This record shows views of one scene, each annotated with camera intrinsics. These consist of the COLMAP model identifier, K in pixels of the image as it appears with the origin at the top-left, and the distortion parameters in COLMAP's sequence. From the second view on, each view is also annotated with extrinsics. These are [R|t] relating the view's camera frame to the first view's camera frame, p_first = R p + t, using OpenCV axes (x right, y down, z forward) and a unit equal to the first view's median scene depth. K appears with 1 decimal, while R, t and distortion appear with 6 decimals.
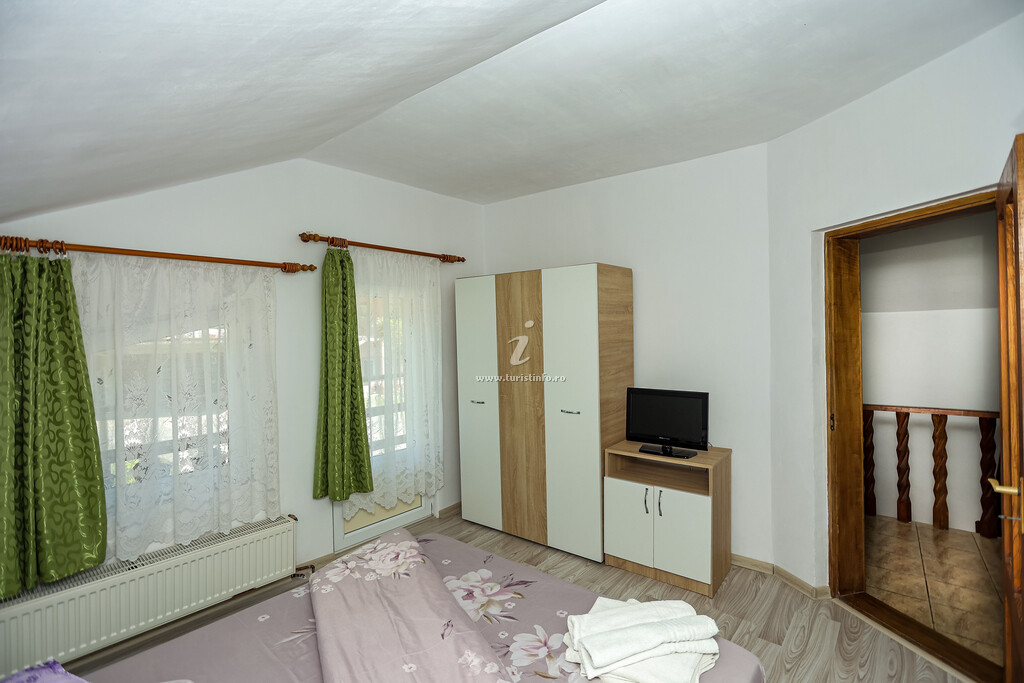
lens RADIAL K [[482.2, 0, 513.3], [0, 482.2, 338.5], [0, 0, 1]] dist [-0.004213, -0.000016]
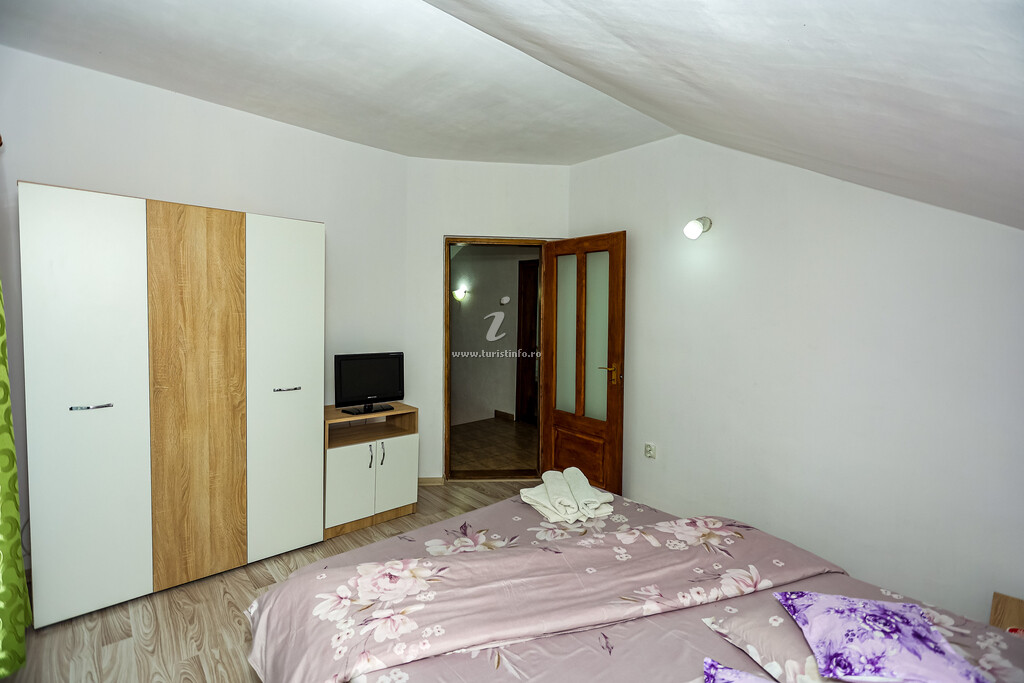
lens RADIAL K [[482.2, 0, 512.9], [0, 482.2, 332.1], [0, 0, 1]] dist [-0.004213, -0.000016]
pose [[0.149593, -0.024521, 0.988444, -0.694296], [-0.011544, 0.999581, 0.026545, 0.023493], [-0.988680, -0.015381, 0.149247, 0.494172]]
